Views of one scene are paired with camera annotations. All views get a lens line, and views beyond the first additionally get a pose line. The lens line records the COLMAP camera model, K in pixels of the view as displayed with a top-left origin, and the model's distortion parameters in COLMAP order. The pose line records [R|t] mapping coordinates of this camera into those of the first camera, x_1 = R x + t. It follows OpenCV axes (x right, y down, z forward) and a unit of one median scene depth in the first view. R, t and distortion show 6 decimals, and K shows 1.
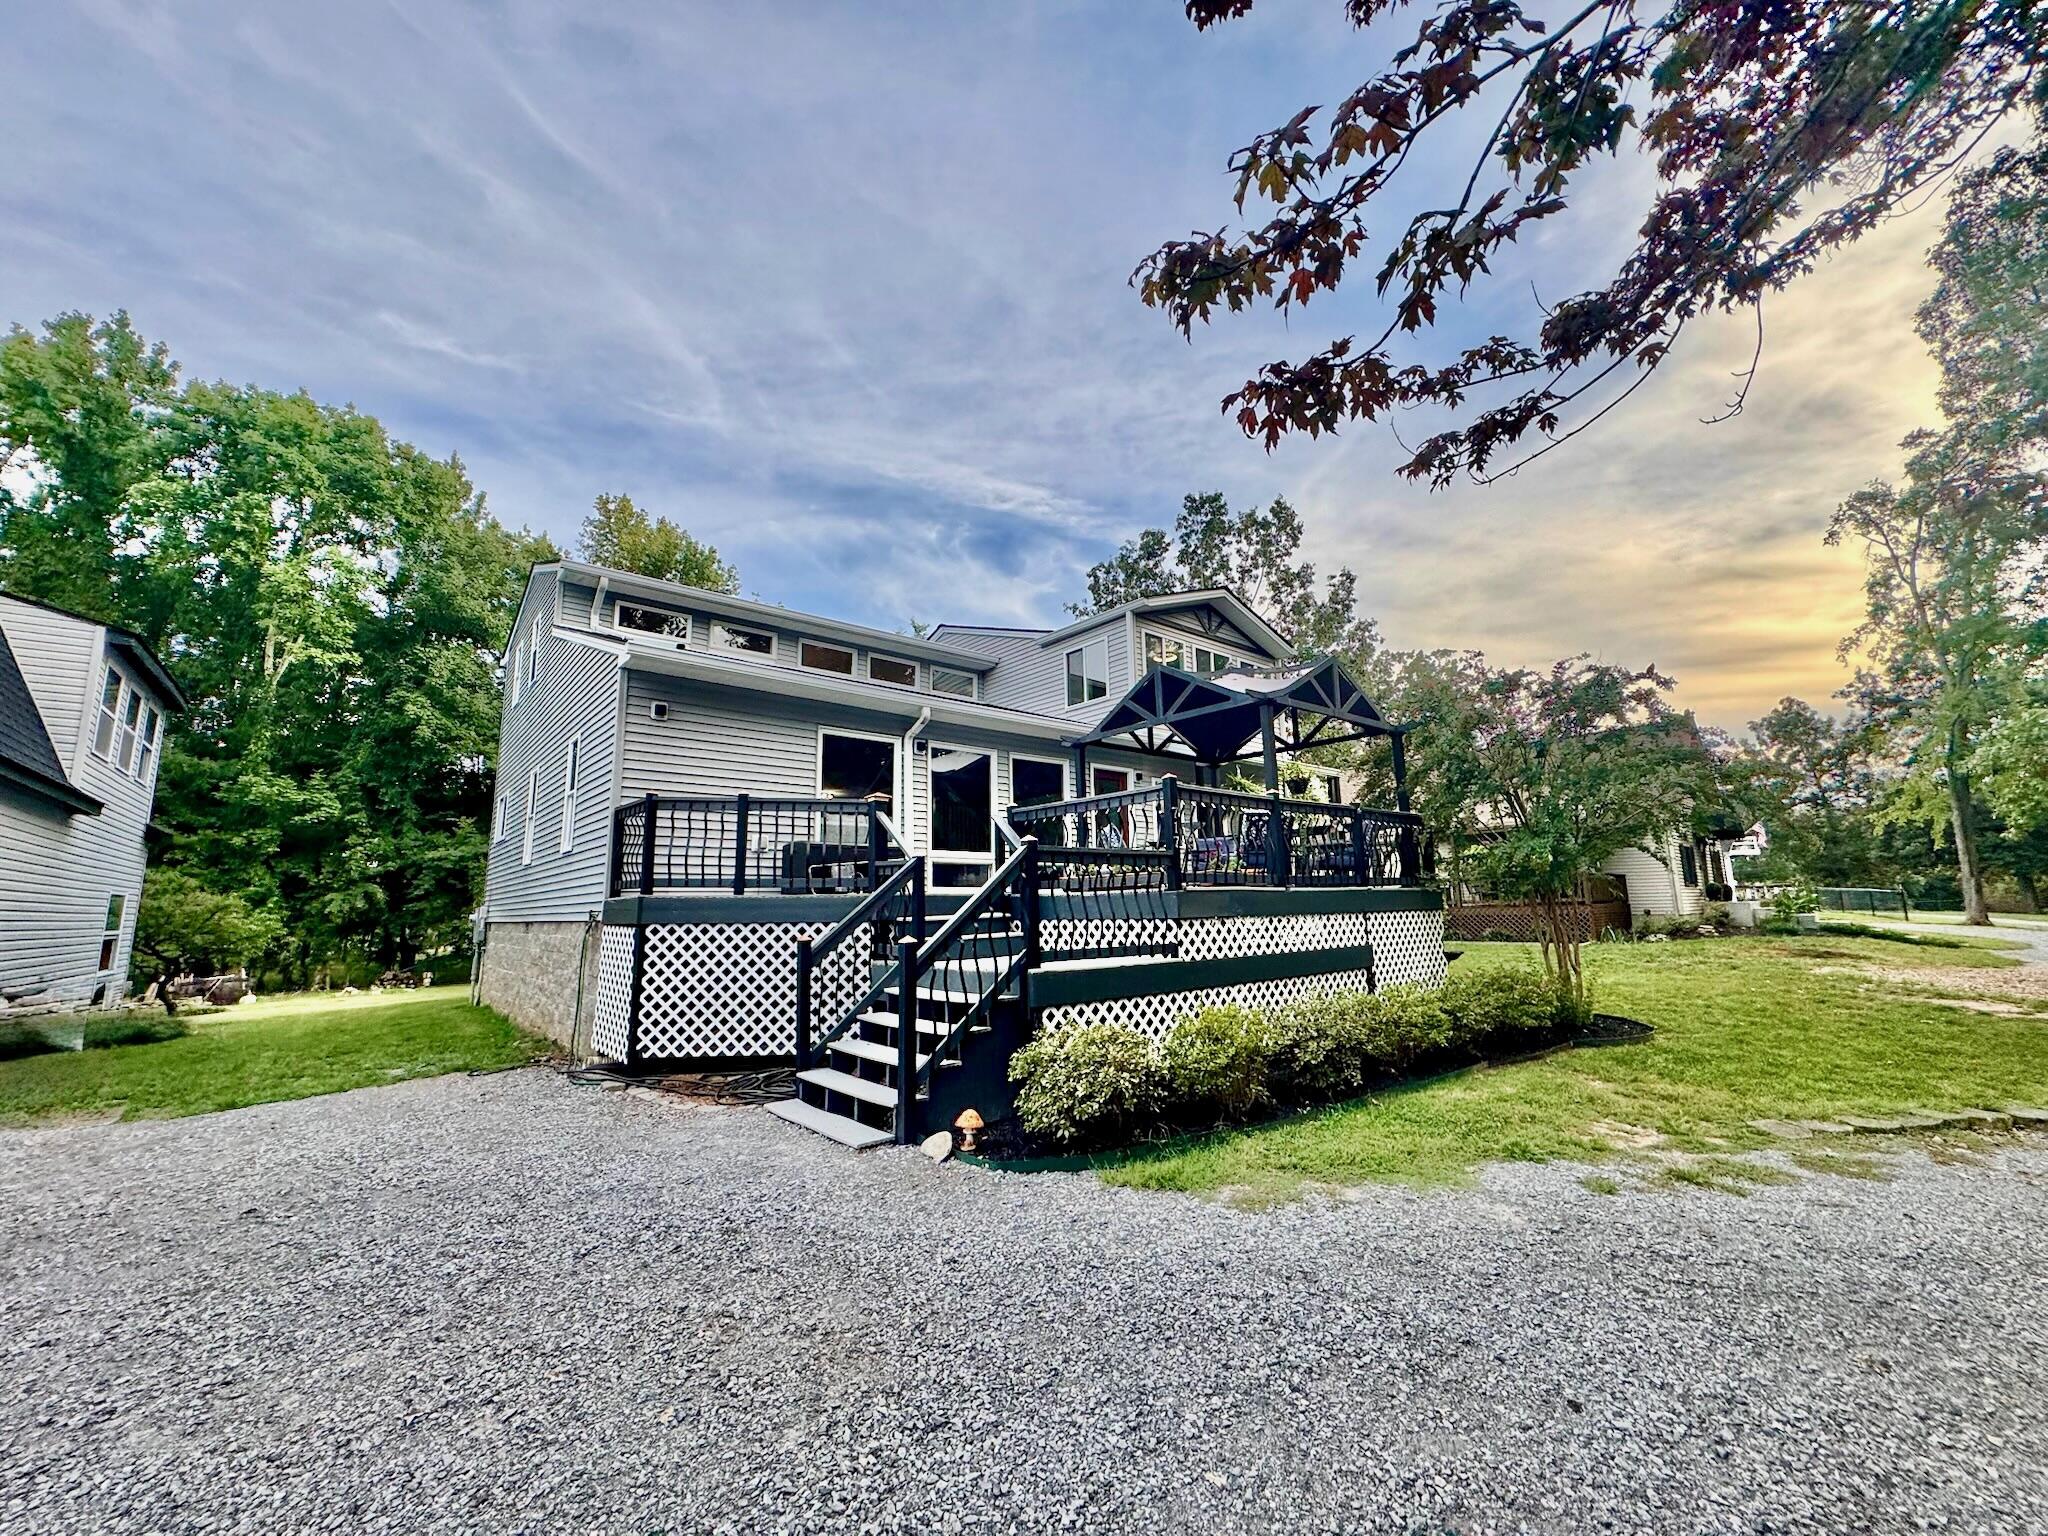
lens RADIAL K [[814.5, 0, 1027.1], [0, 814.5, 775.9], [0, 0, 1]] dist [0.002554, -0.001011]
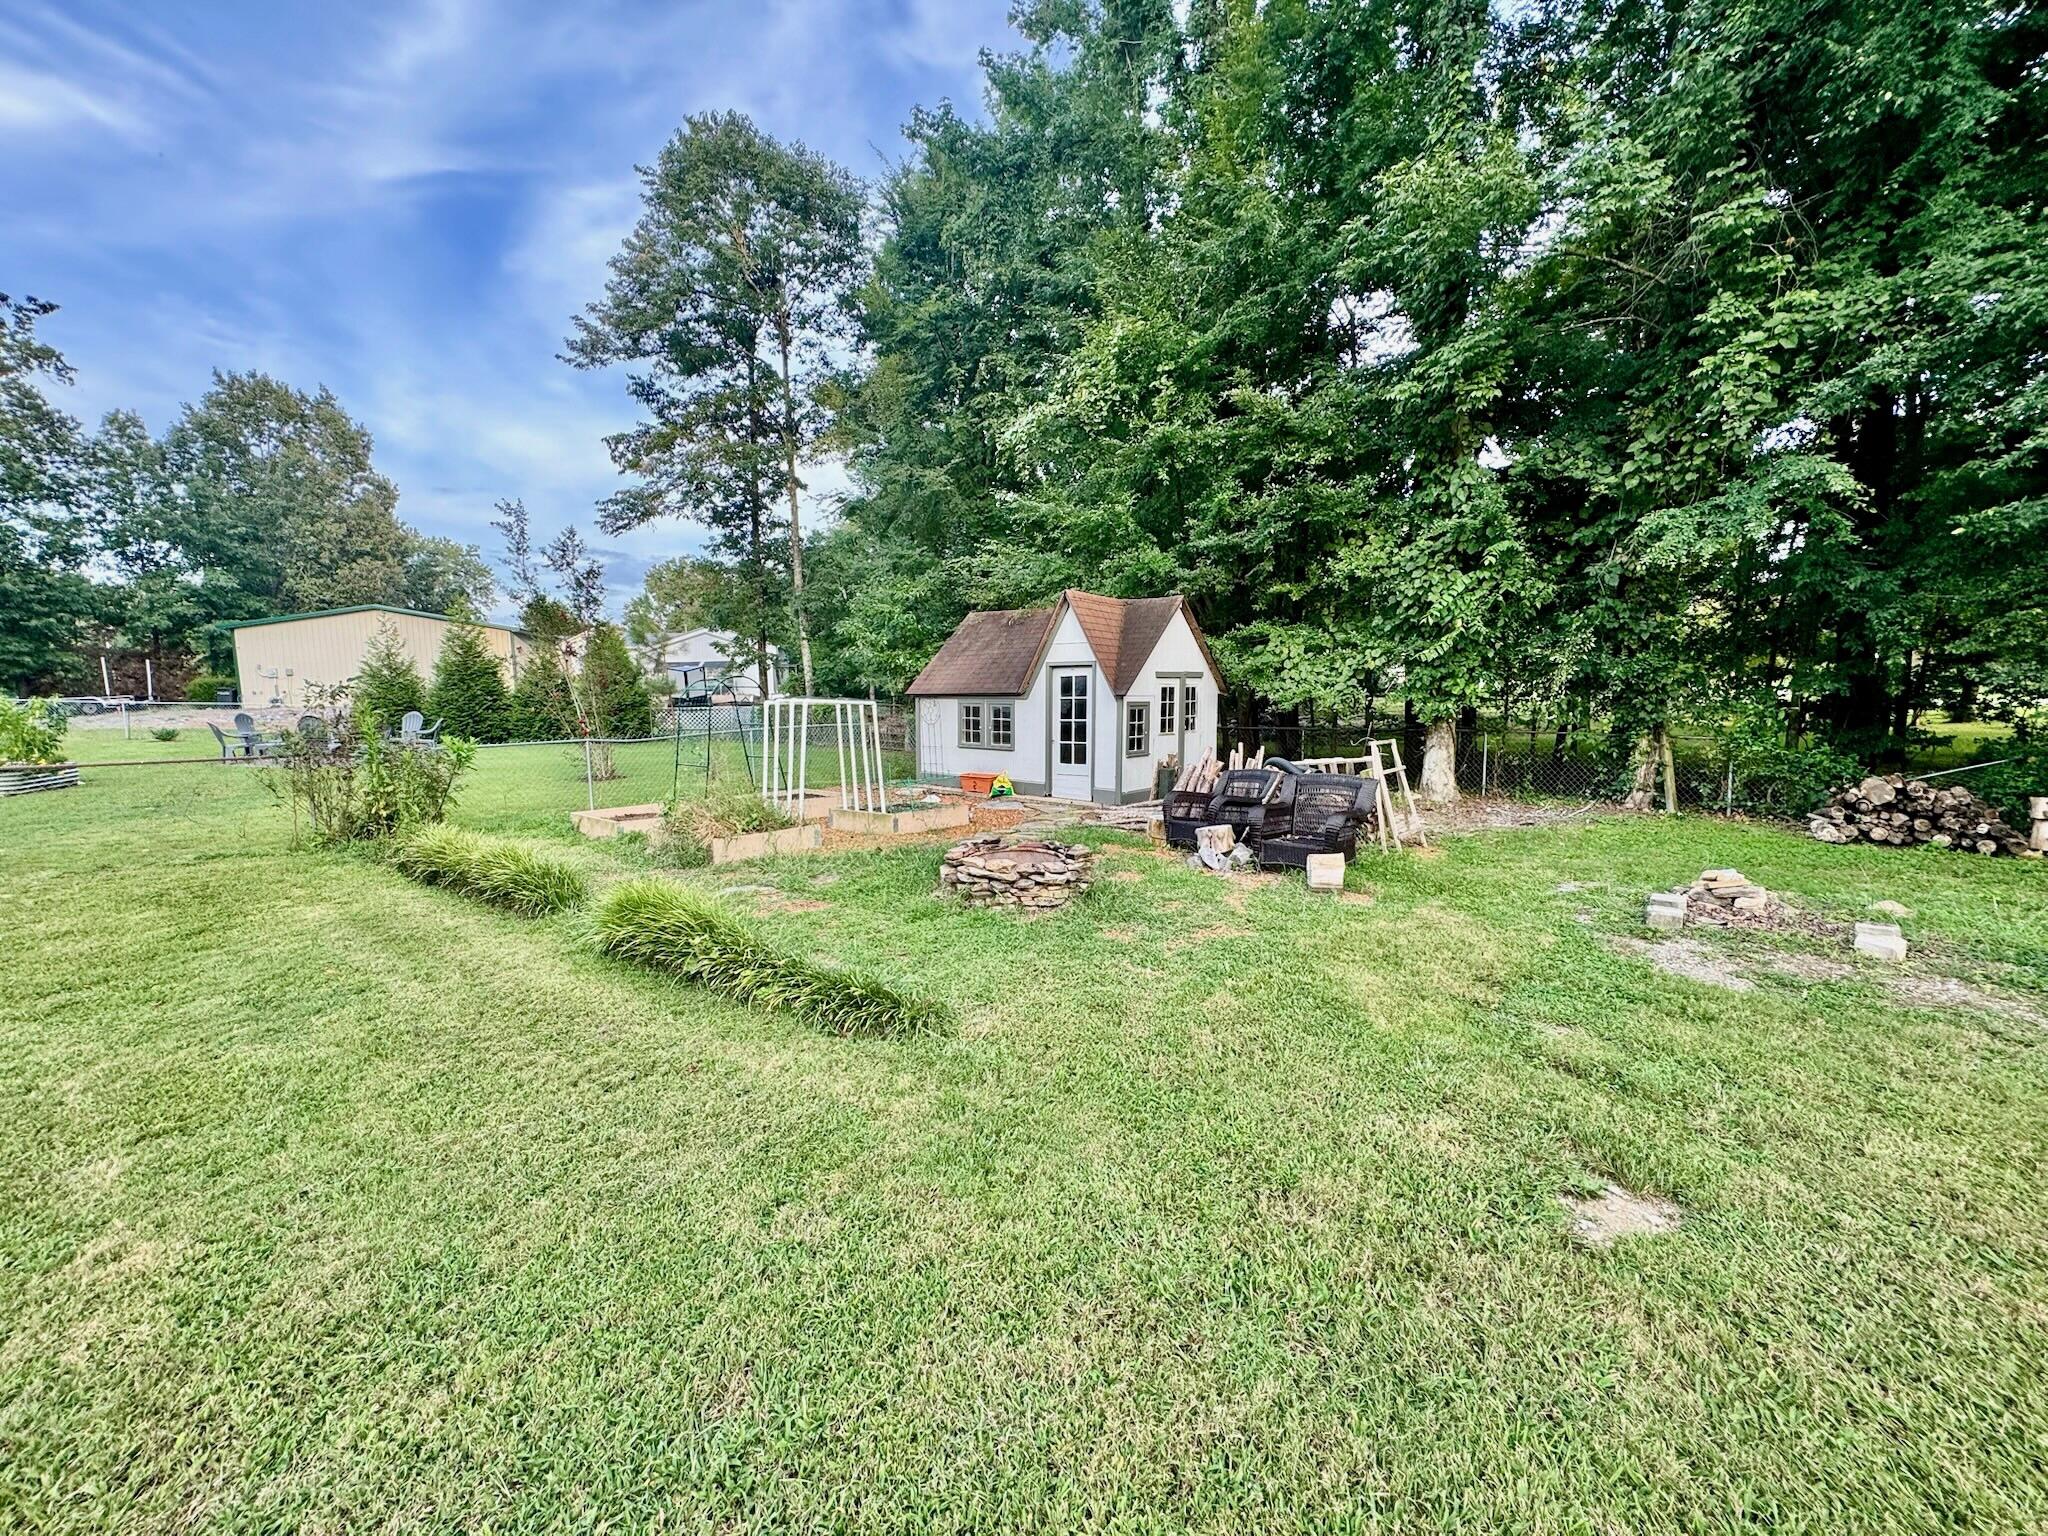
lens RADIAL K [[814.5, 0, 1021.2], [0, 814.5, 762.1], [0, 0, 1]] dist [0.002554, -0.001011]
pose [[0.165970, 0.114486, -0.979463, -0.592460], [0.167140, 0.975602, 0.142356, 0.154507], [0.971863, -0.187335, 0.142785, 0.717570]]
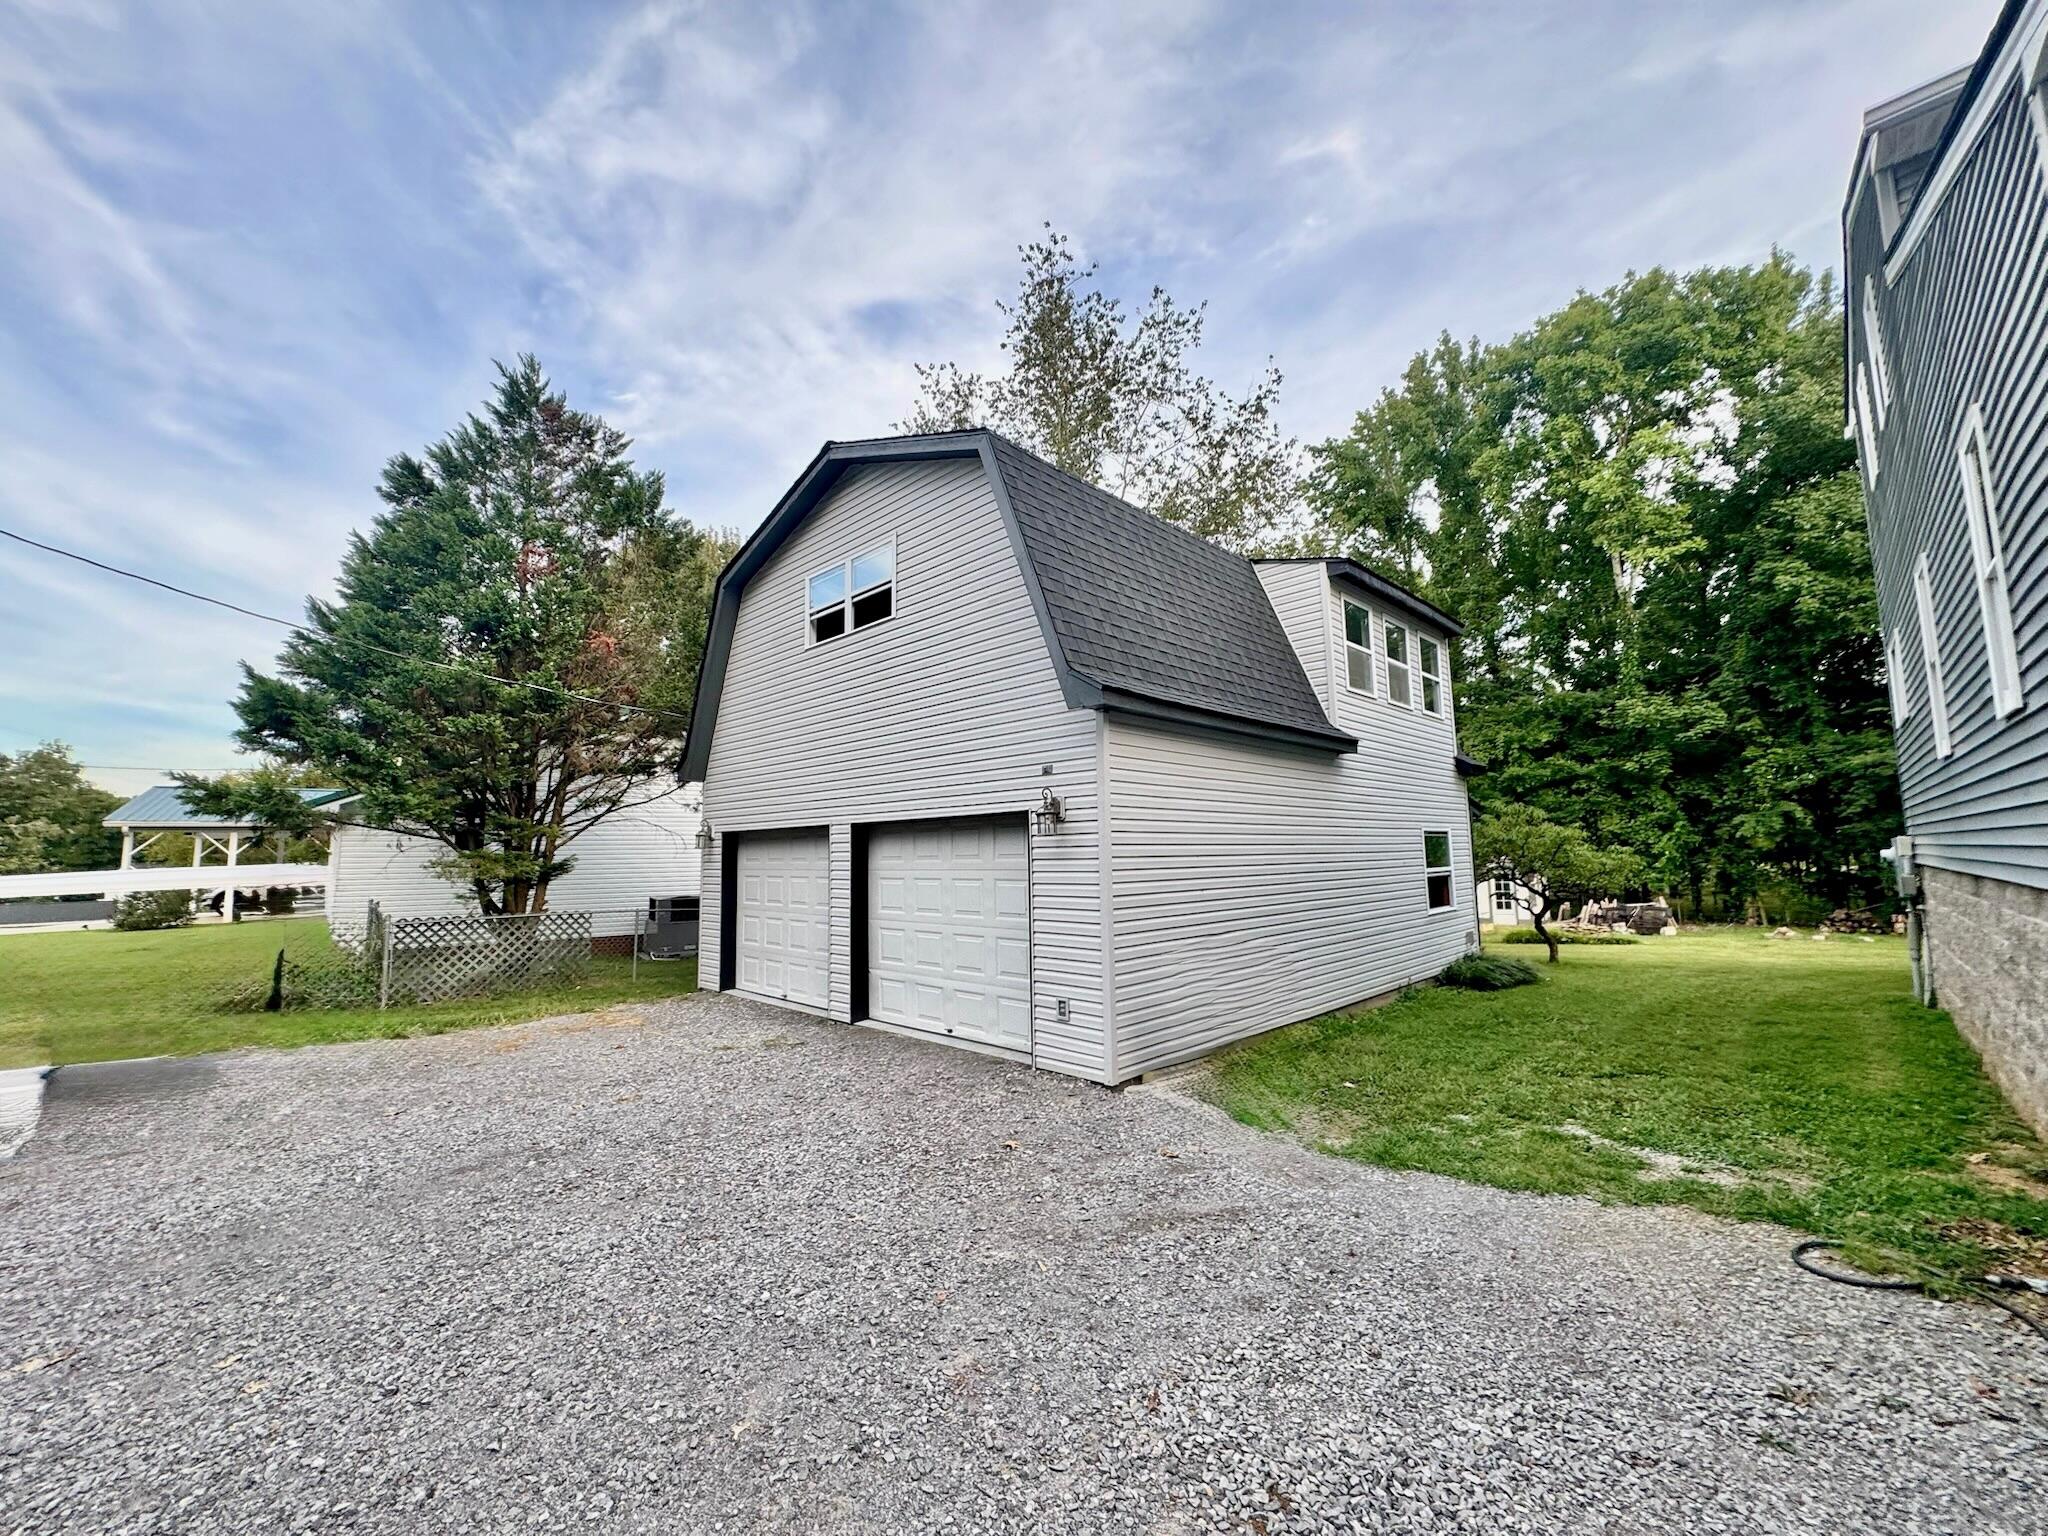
lens RADIAL K [[814.5, 0, 1017.6], [0, 814.5, 767.6], [0, 0, 1]] dist [0.002554, -0.001011]
pose [[0.106458, -0.092545, -0.990001, -0.073799], [0.178922, 0.981190, -0.072482, 0.019886], [0.978087, -0.169417, 0.121014, 0.154688]]
